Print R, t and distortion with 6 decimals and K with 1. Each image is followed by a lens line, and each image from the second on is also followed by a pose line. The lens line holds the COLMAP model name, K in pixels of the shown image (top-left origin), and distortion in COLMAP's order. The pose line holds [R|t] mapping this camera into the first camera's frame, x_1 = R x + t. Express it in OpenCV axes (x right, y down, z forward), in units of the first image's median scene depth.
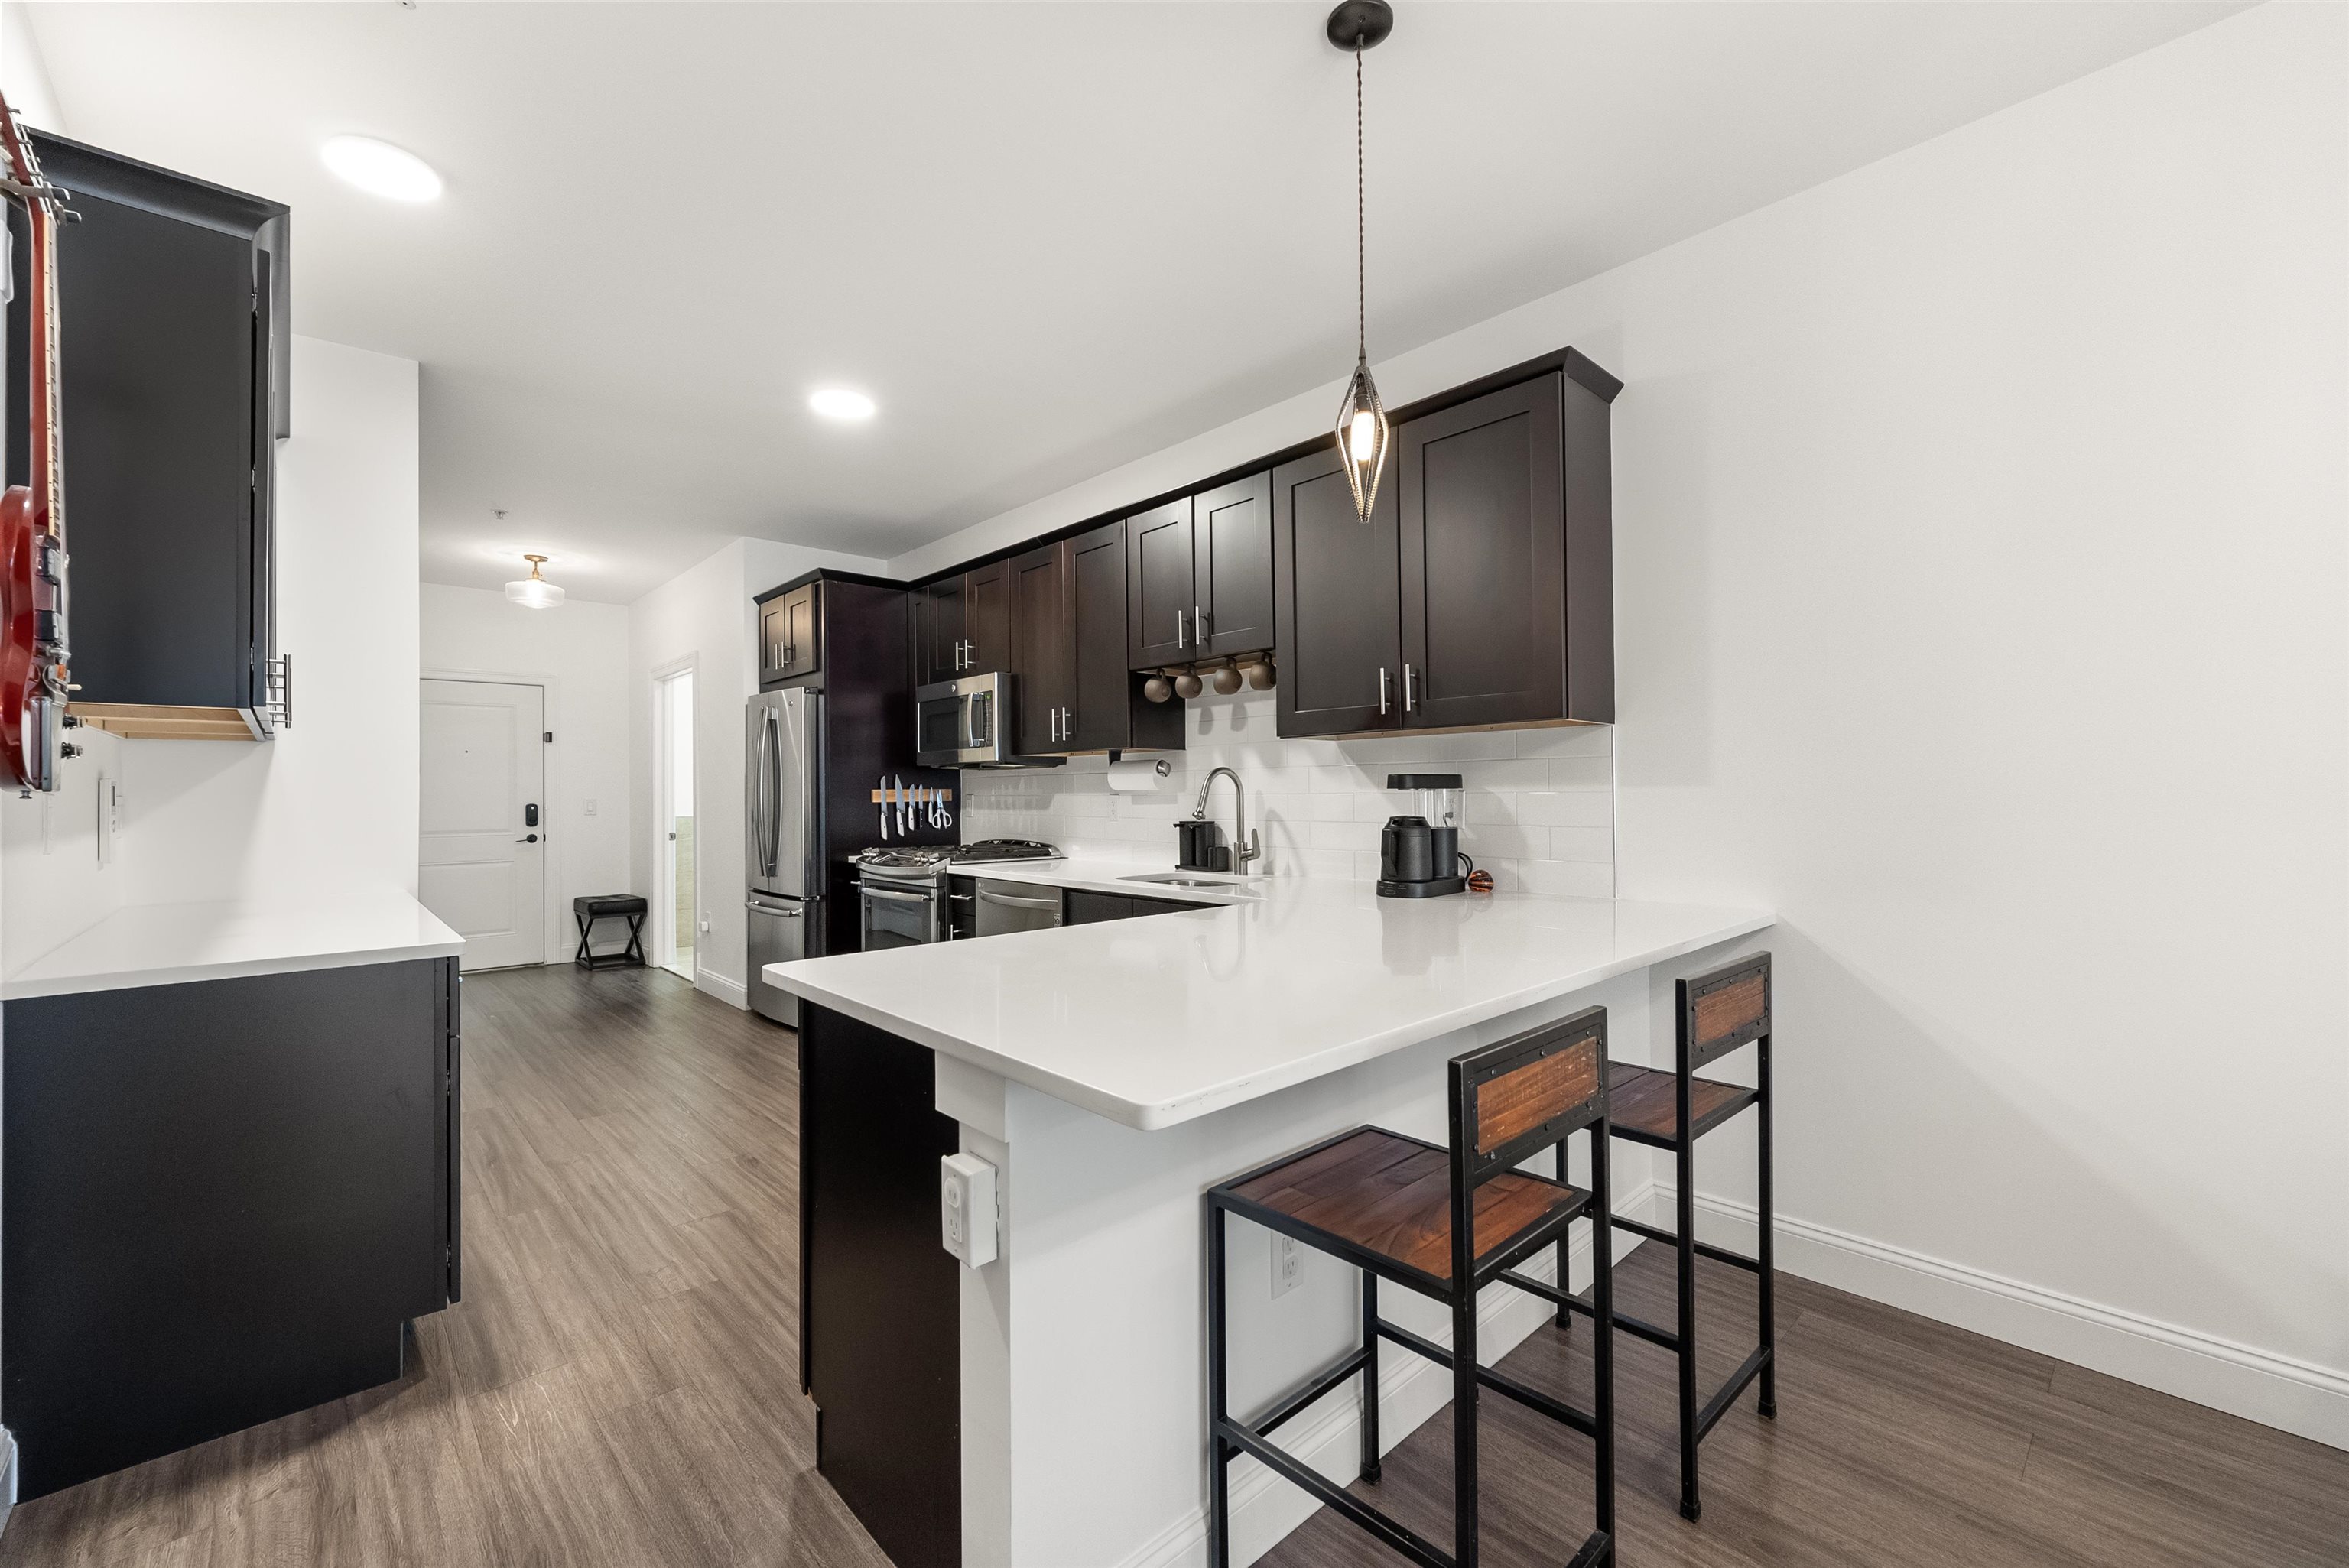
lens RADIAL K [[951.6, 0, 1178.0], [0, 951.6, 786.3], [0, 0, 1]] dist [0.000510, -0.001584]
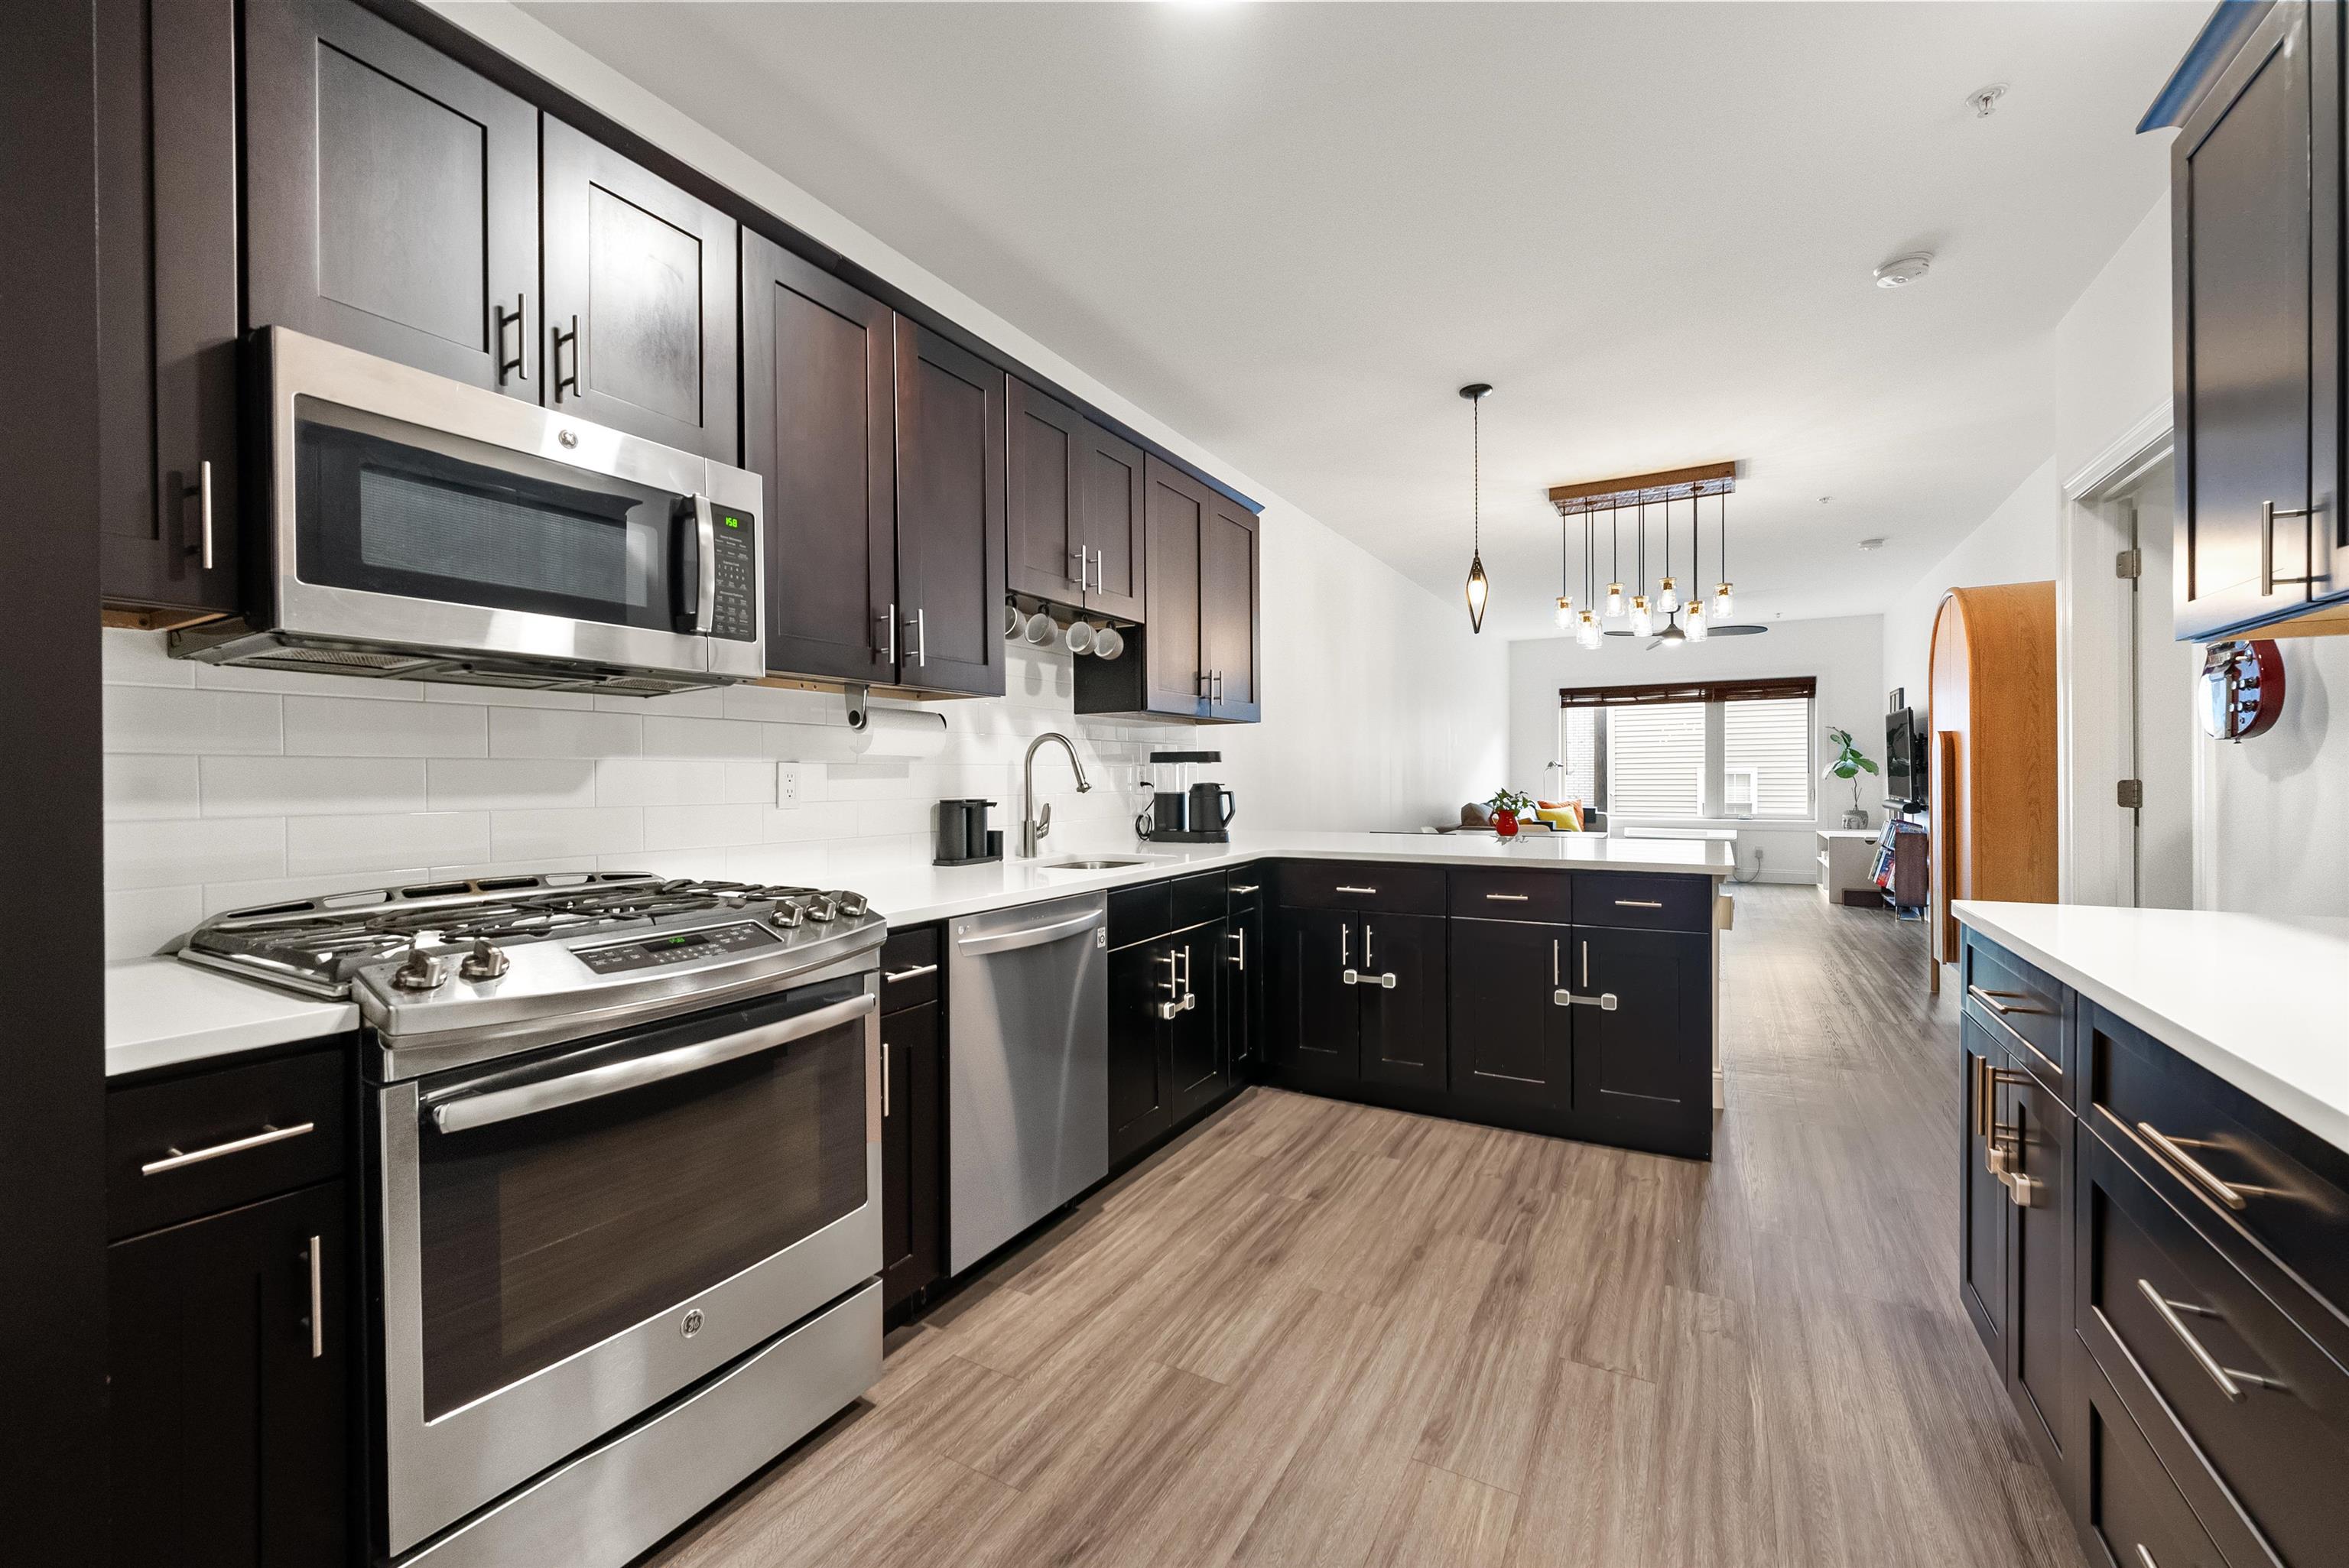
lens RADIAL K [[951.6, 0, 1171.6], [0, 951.6, 785.6], [0, 0, 1]] dist [0.000510, -0.001584]
pose [[-0.303135, 0.001944, 0.952946, -0.651174], [0.001430, 0.999998, -0.001585, 0.023615], [-0.952947, 0.000882, -0.303137, 0.930997]]
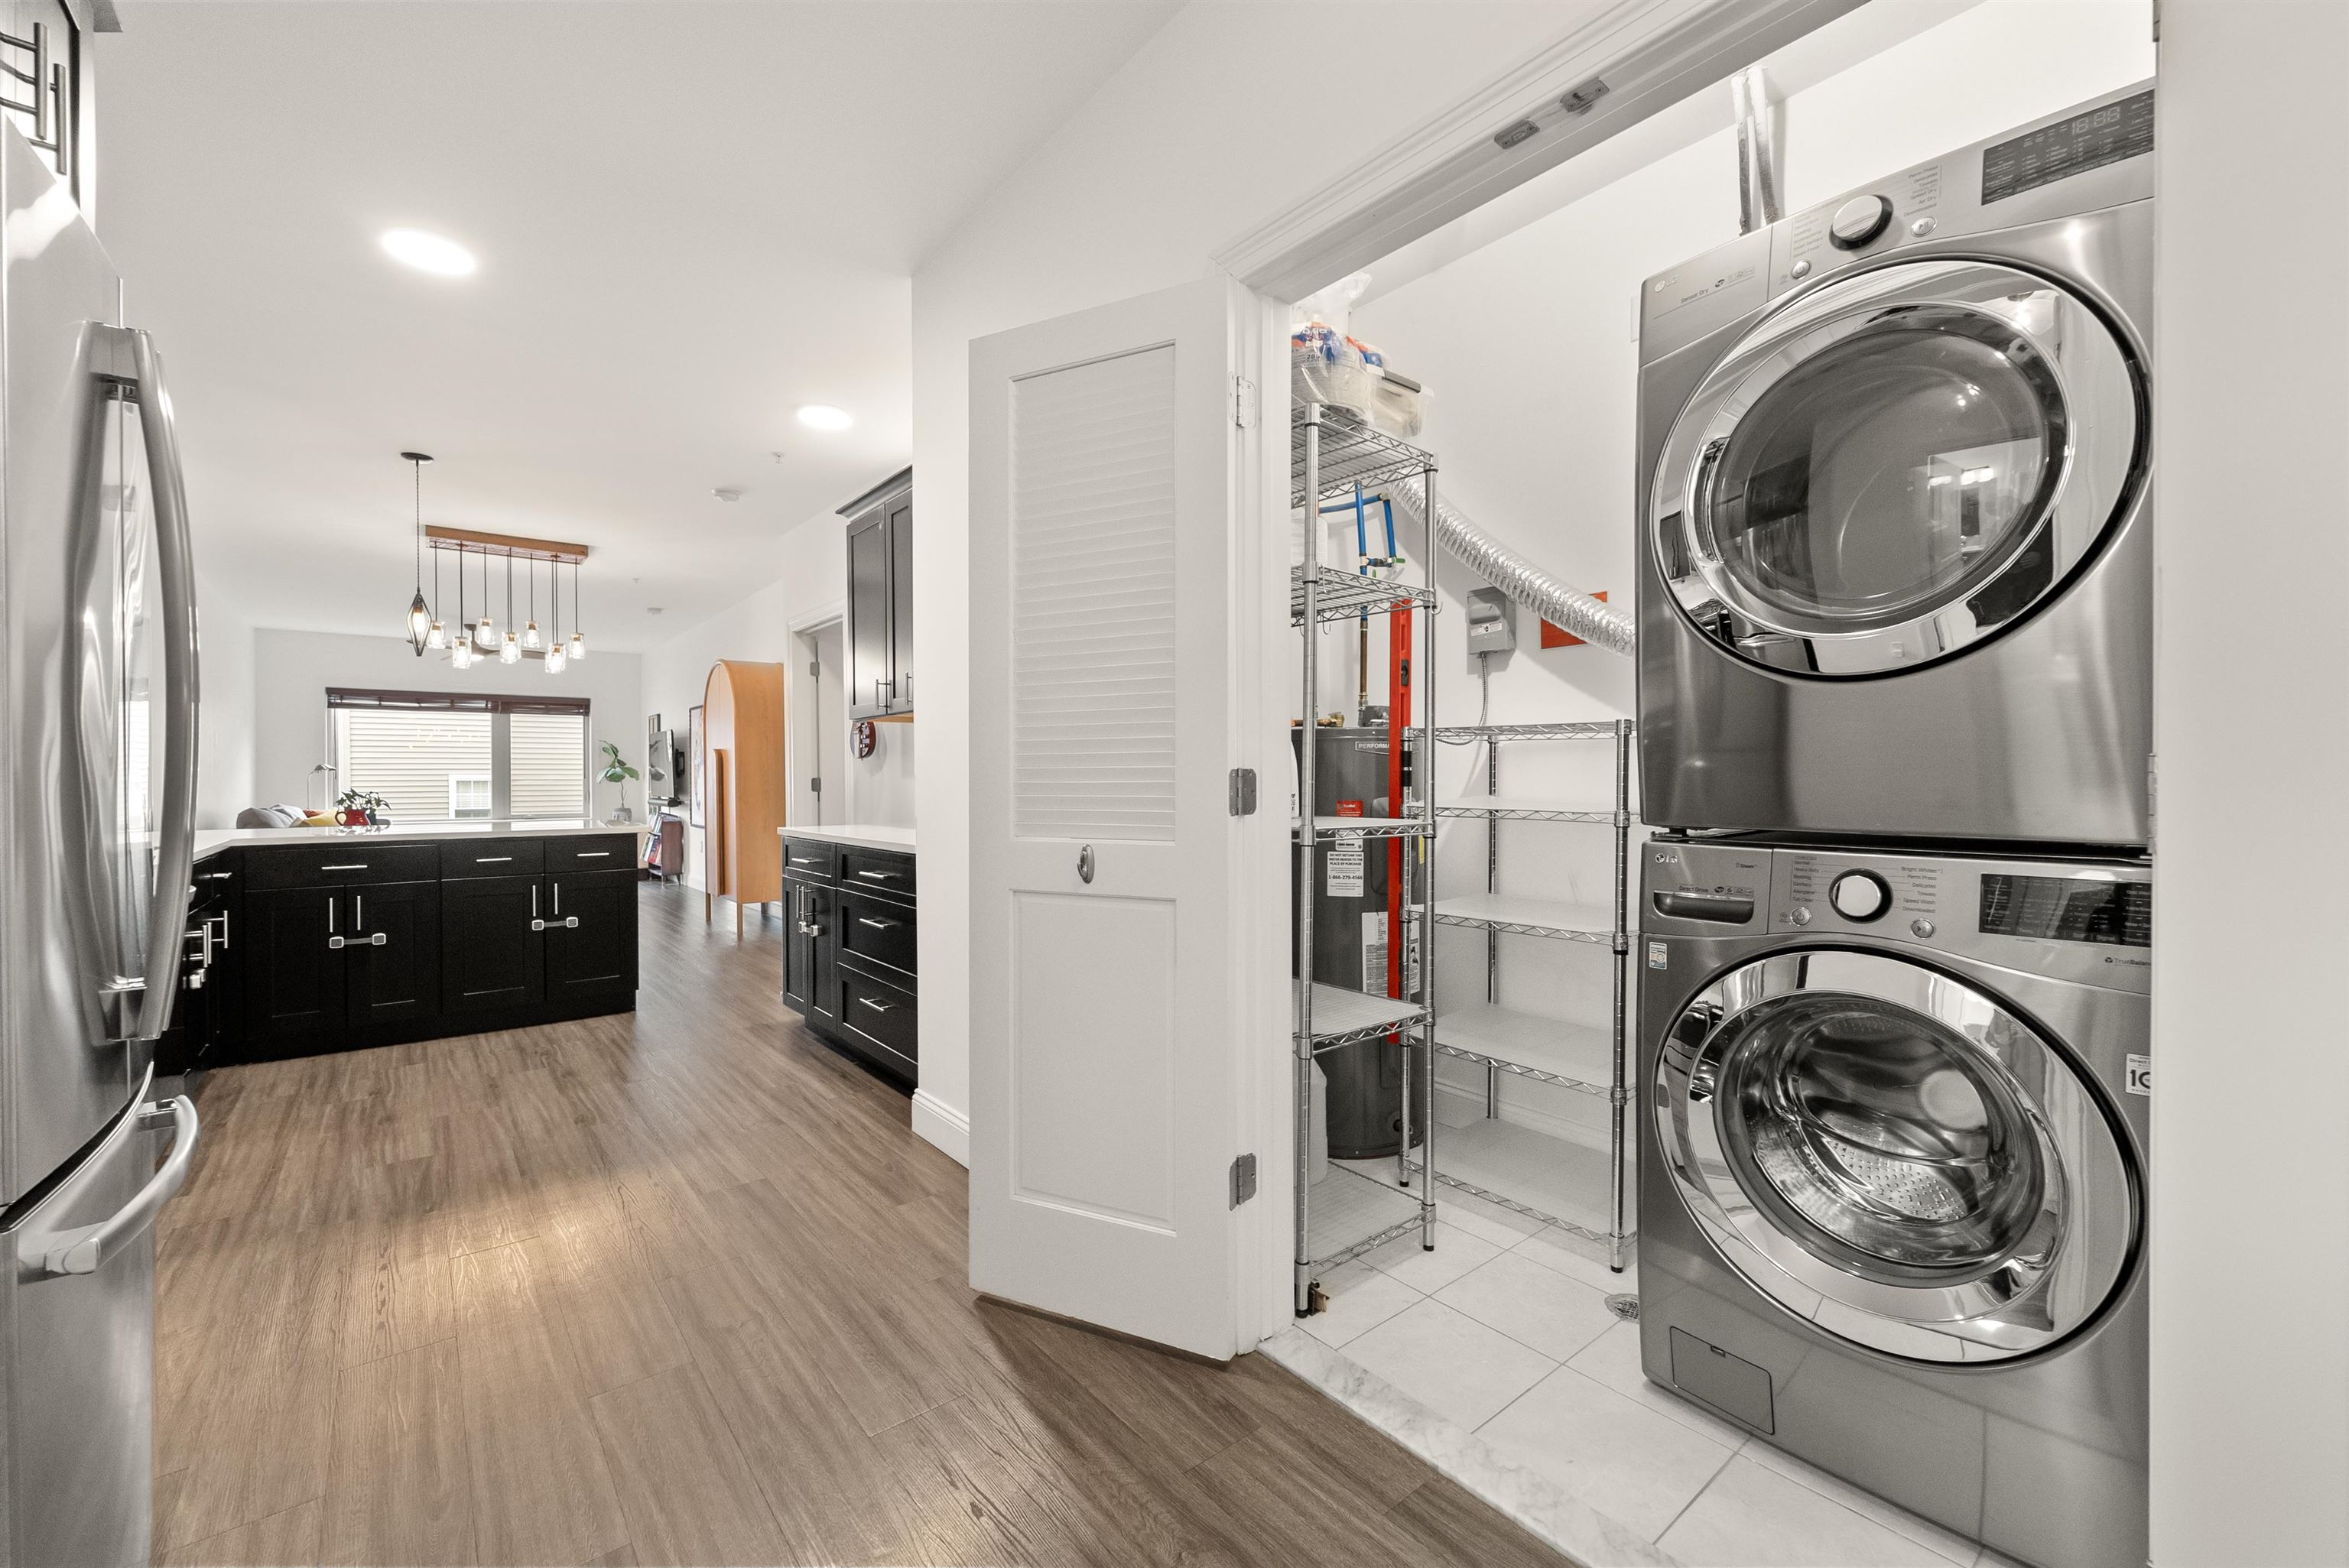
lens RADIAL K [[951.6, 0, 1177.3], [0, 951.6, 785.7], [0, 0, 1]] dist [0.000510, -0.001584]
pose [[-0.997855, 0.012276, 0.064303, -0.812580], [0.012163, 0.999924, -0.002143, 0.039574], [-0.064324, -0.001356, -0.997928, 1.395446]]
